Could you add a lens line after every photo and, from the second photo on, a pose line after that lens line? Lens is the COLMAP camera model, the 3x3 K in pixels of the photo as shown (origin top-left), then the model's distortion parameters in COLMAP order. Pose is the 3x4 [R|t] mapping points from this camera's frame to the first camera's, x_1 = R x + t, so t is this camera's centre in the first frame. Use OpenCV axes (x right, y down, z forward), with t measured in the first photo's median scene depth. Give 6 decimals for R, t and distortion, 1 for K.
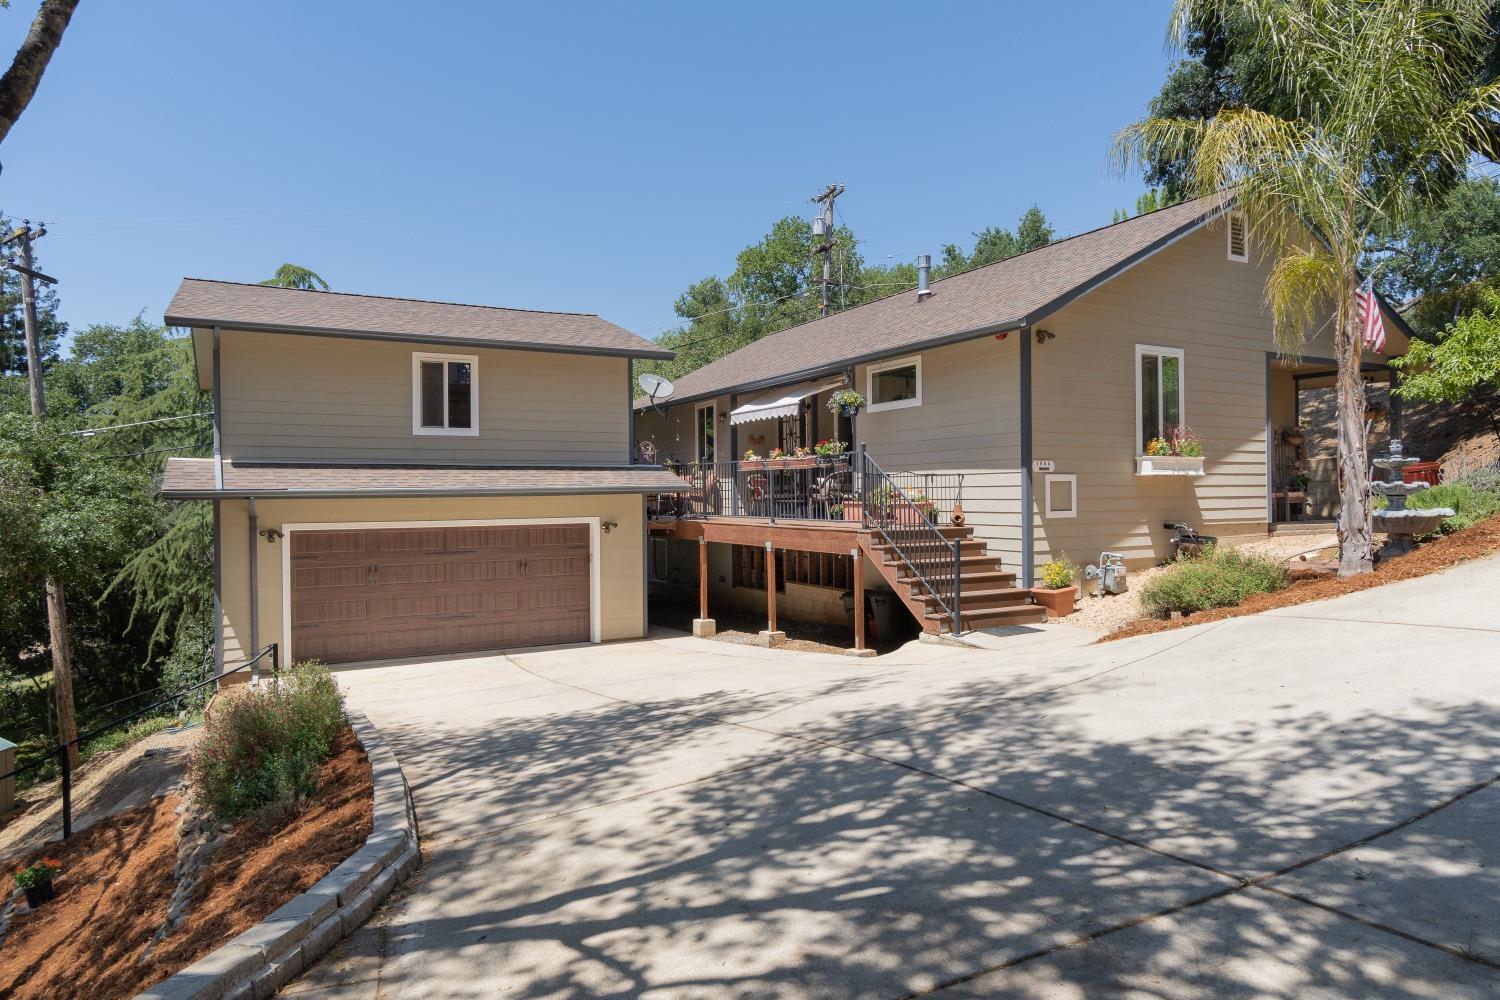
lens RADIAL K [[943.7, 0, 750.0], [0, 943.7, 500.0], [0, 0, 1]] dist [-0.005945, 0.002748]
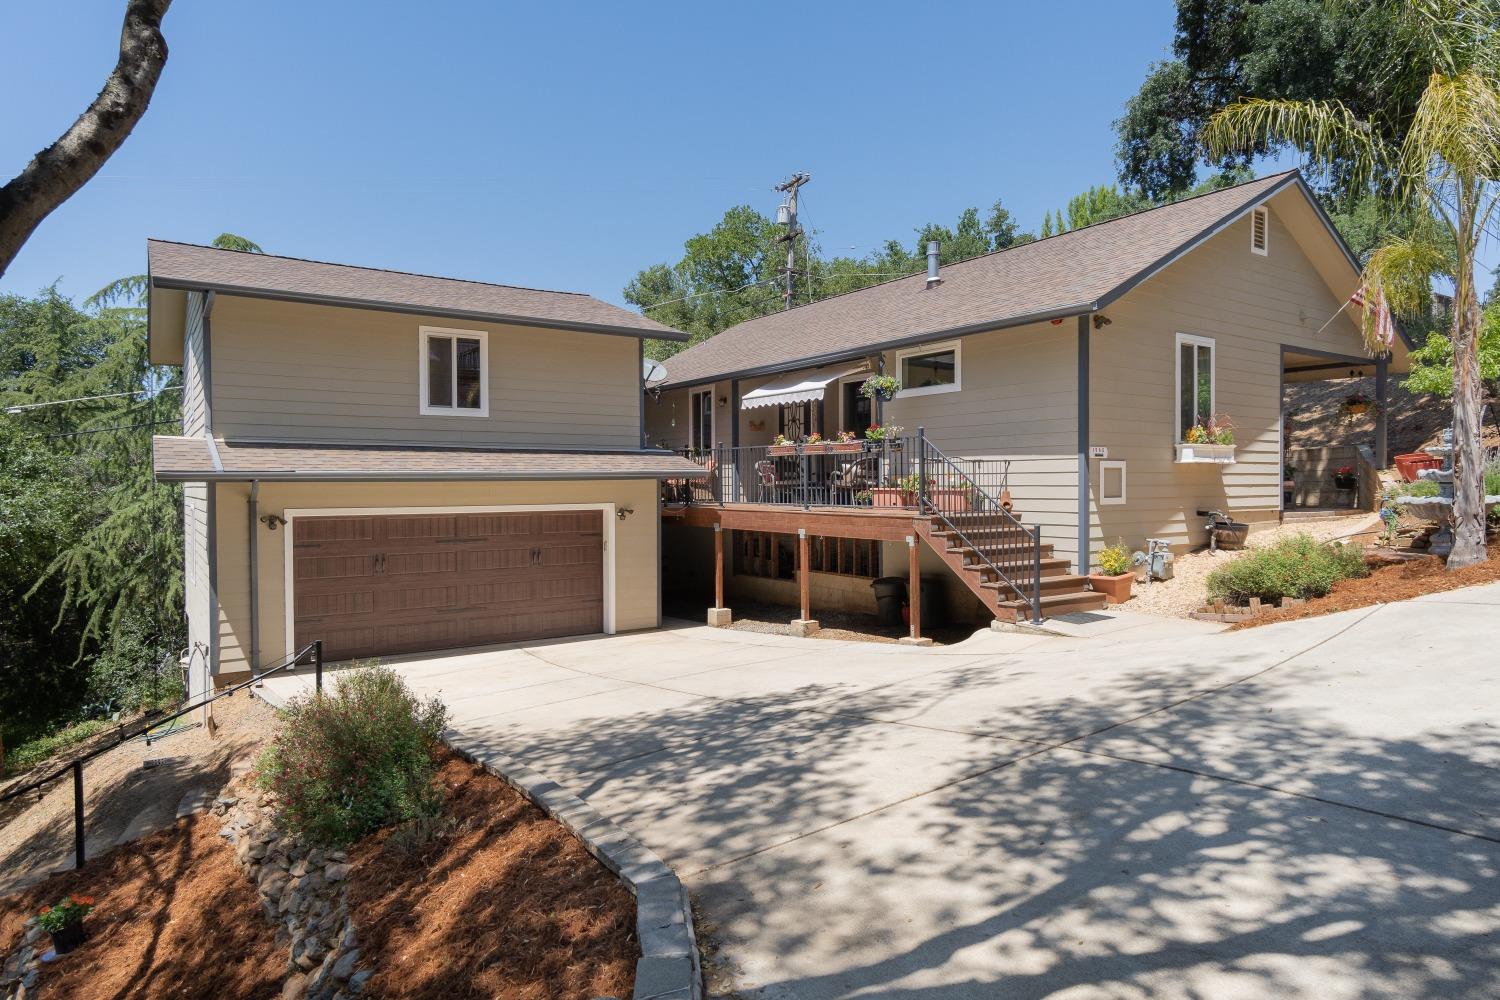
lens RADIAL K [[918.8, 0, 750.5], [0, 918.8, 504.0], [0, 0, 1]] dist [0.003851, -0.001240]
pose [[0.994346, 0.002521, 0.106155, -0.147239], [-0.004123, 0.999881, 0.014876, 0.005194], [-0.106105, -0.015230, 0.994238, 0.067192]]
